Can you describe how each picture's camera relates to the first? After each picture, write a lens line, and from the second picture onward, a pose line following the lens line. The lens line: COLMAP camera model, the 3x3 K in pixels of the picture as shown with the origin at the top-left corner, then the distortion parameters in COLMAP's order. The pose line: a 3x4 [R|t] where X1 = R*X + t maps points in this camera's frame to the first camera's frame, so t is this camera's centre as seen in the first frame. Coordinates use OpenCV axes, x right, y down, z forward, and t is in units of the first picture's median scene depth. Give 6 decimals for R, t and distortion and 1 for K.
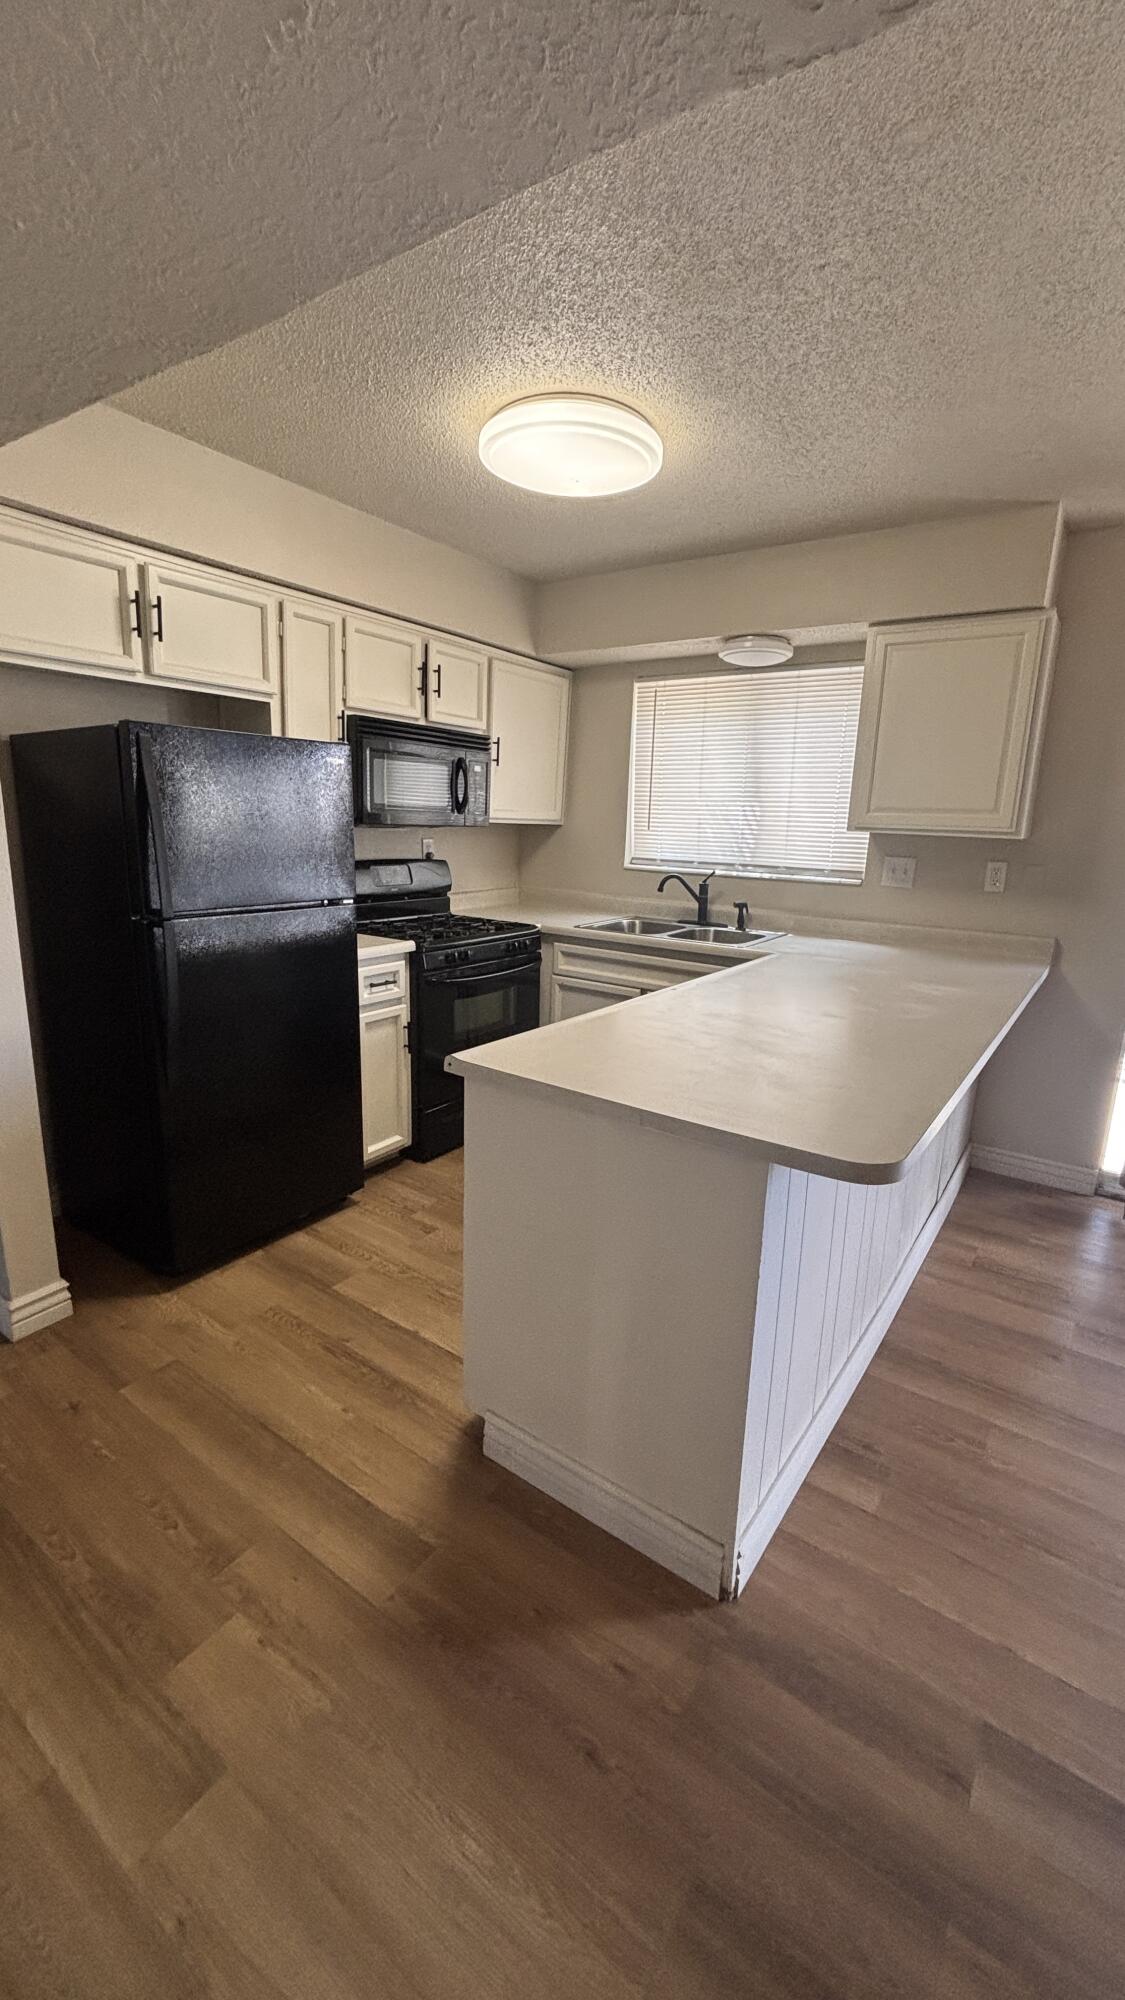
lens RADIAL K [[804.4, 0, 562.0], [0, 804.4, 1002.3], [0, 0, 1]] dist [0.001693, -0.000264]
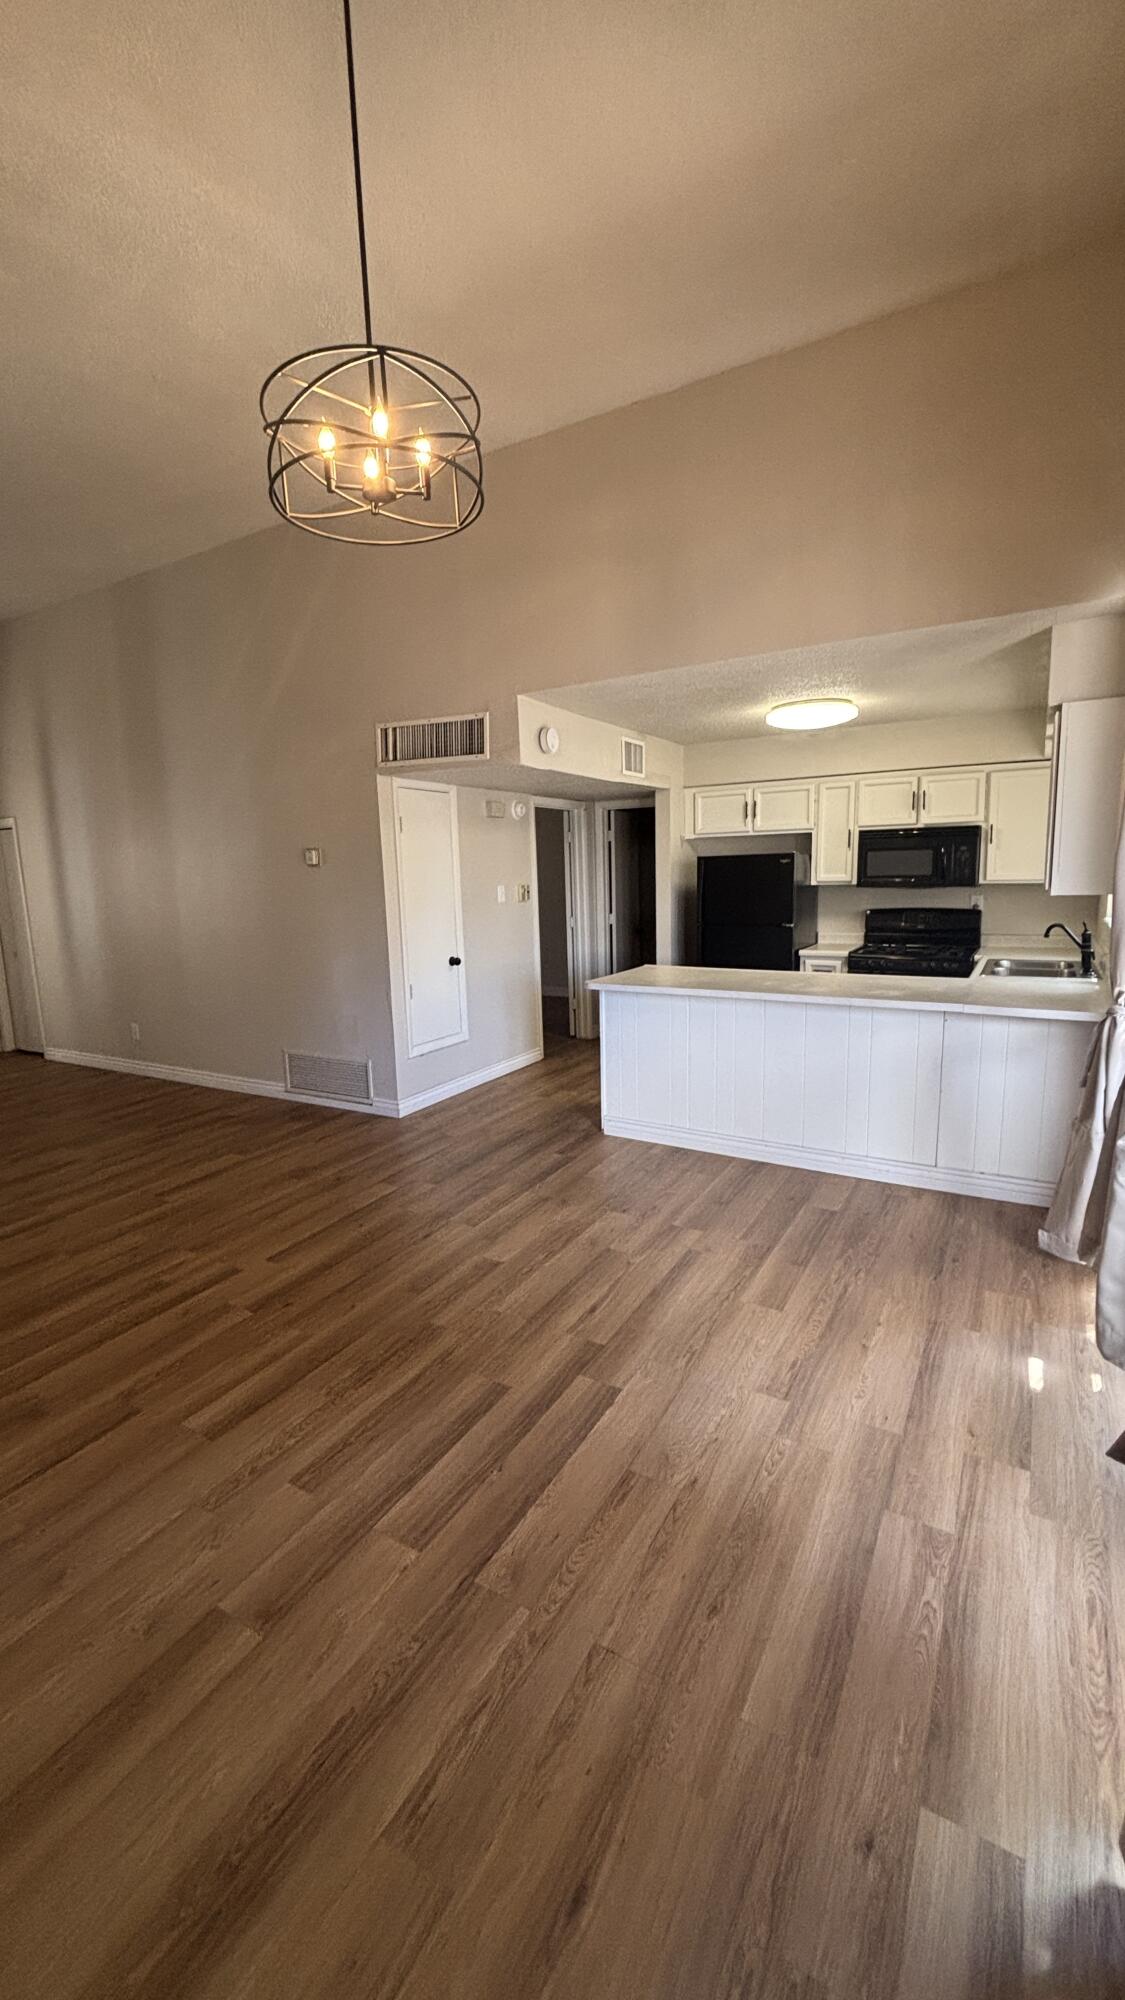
lens RADIAL K [[804.4, 0, 558.3], [0, 804.4, 995.1], [0, 0, 1]] dist [0.001693, -0.000264]
pose [[0.078788, 0.123829, -0.989171, 1.456348], [-0.195036, 0.974995, 0.106520, -0.041561], [0.977626, 0.184531, 0.100969, 0.180831]]
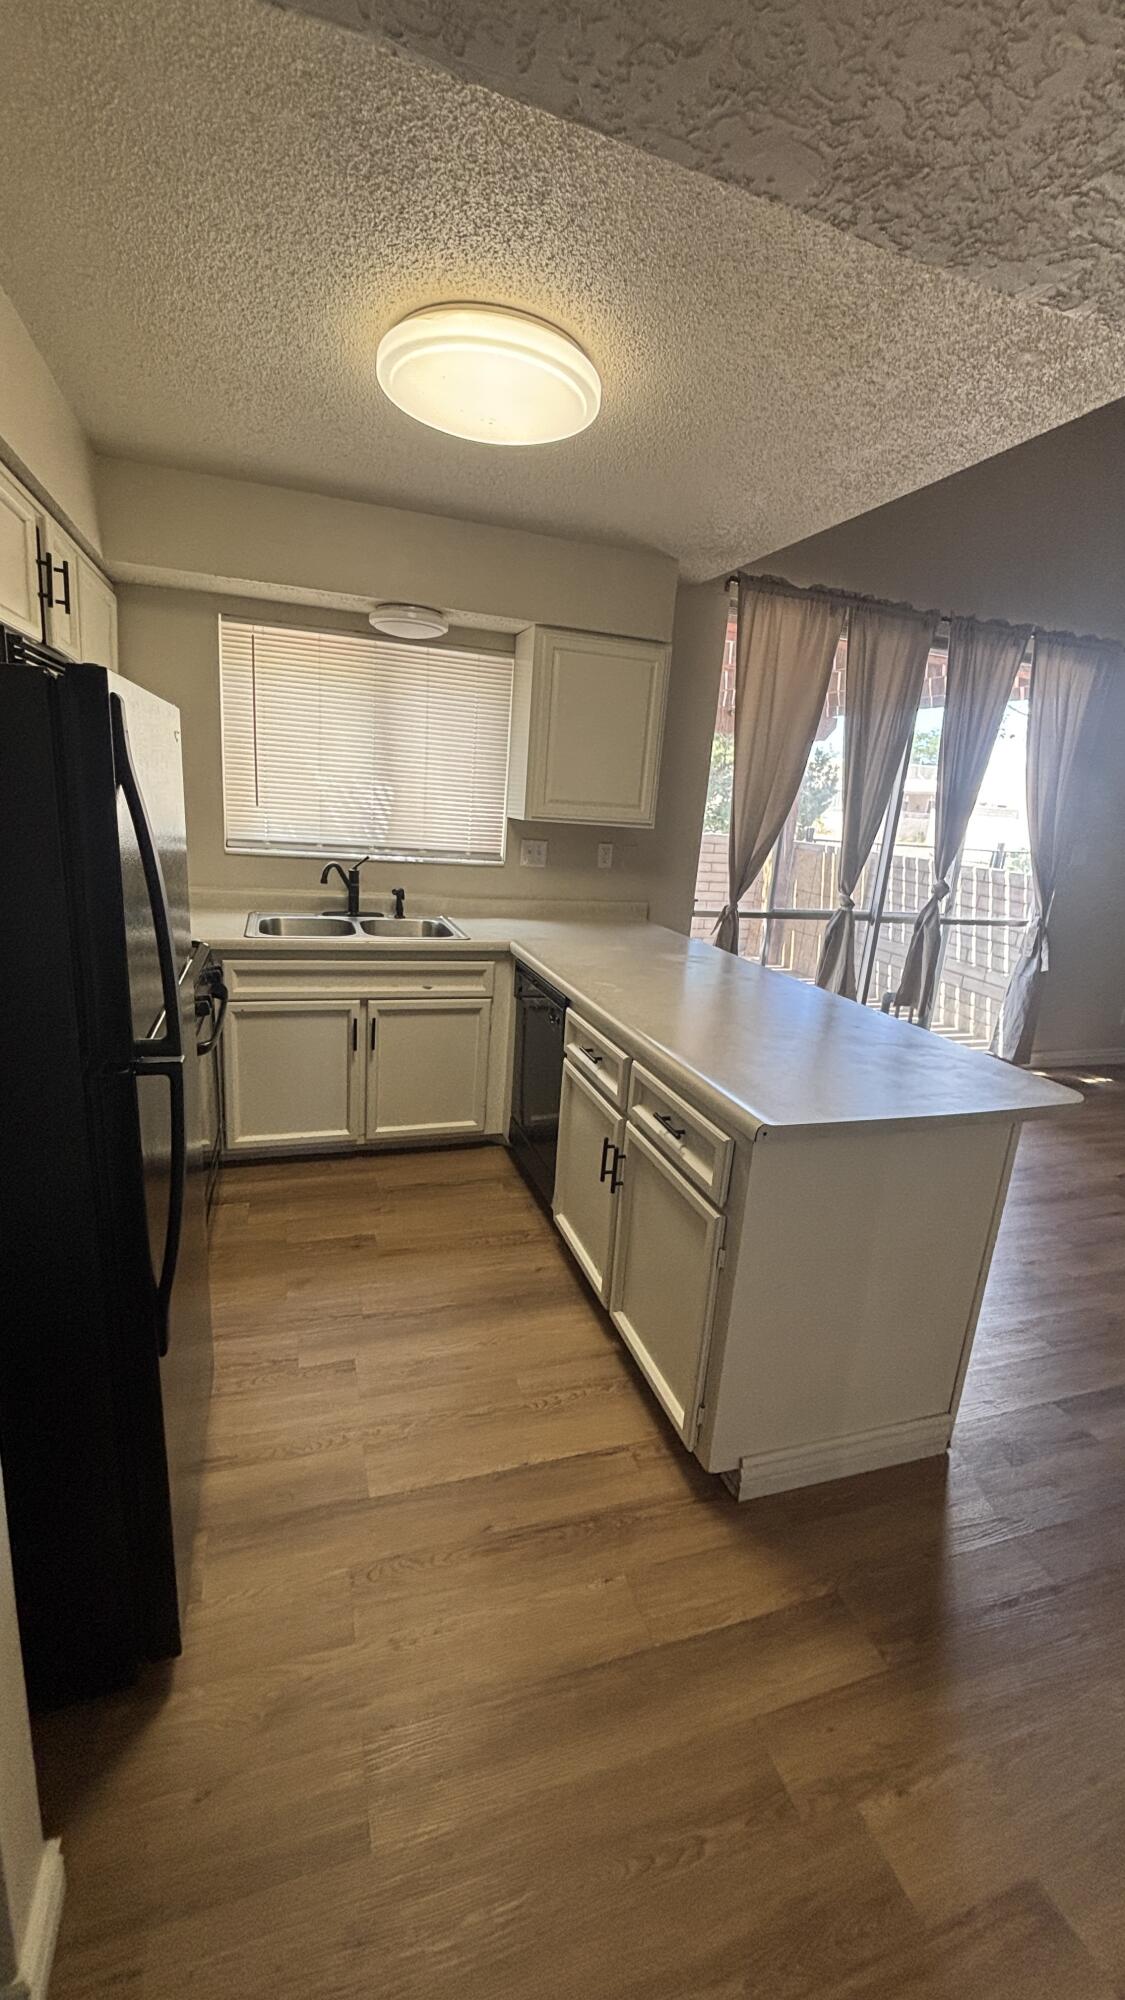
lens RADIAL K [[804.4, 0, 561.5], [0, 804.4, 1000.1], [0, 0, 1]] dist [0.001693, -0.000264]
pose [[0.589157, -0.190855, 0.785155, -0.486127], [0.128172, 0.981476, 0.142400, -0.118660], [-0.797788, 0.016739, 0.602706, 0.309768]]
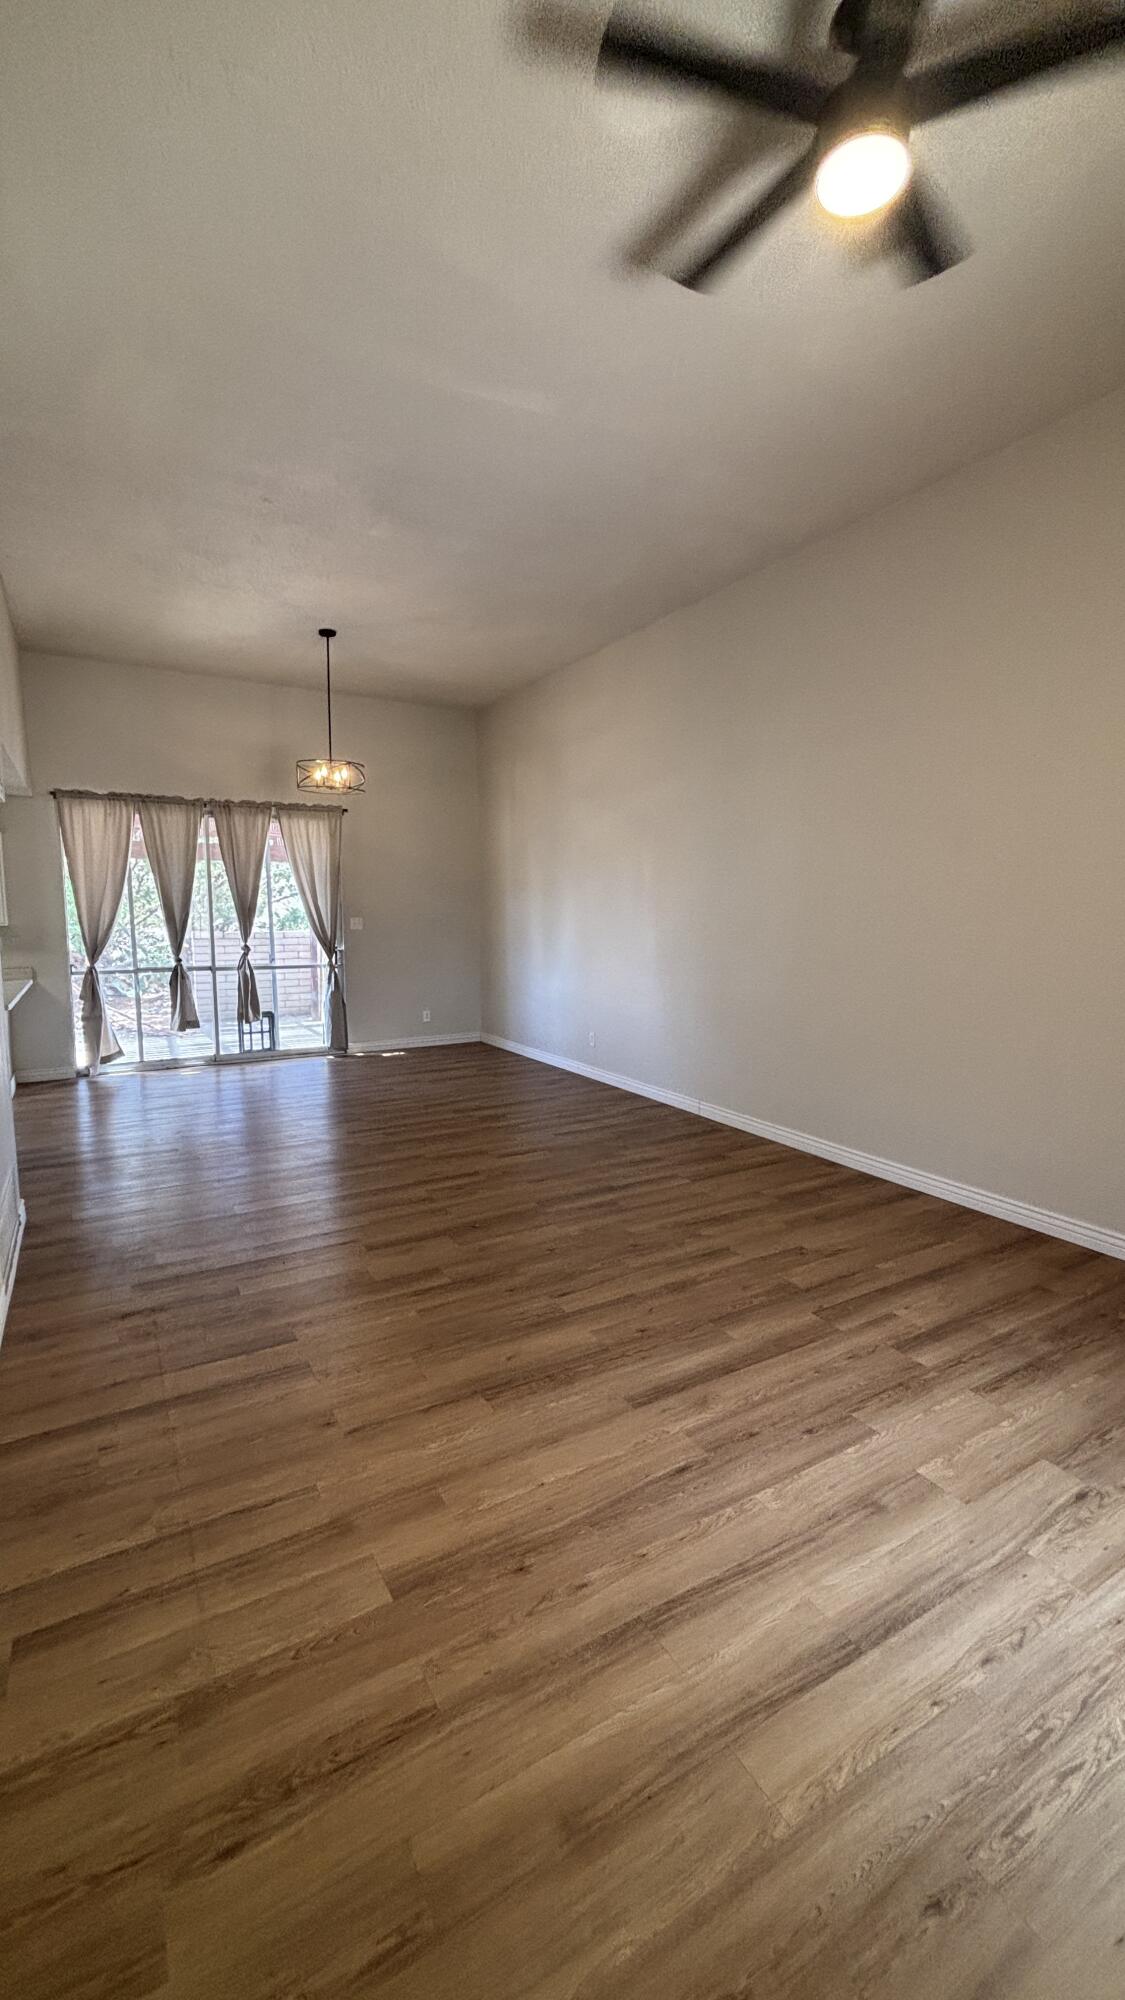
lens RADIAL K [[804.4, 0, 562.3], [0, 804.4, 995.1], [0, 0, 1]] dist [0.001693, -0.000264]
pose [[0.411006, -0.128342, 0.902553, -0.762120], [0.221969, 0.974334, 0.037469, 0.221818], [-0.884197, 0.184939, 0.428945, -1.178014]]
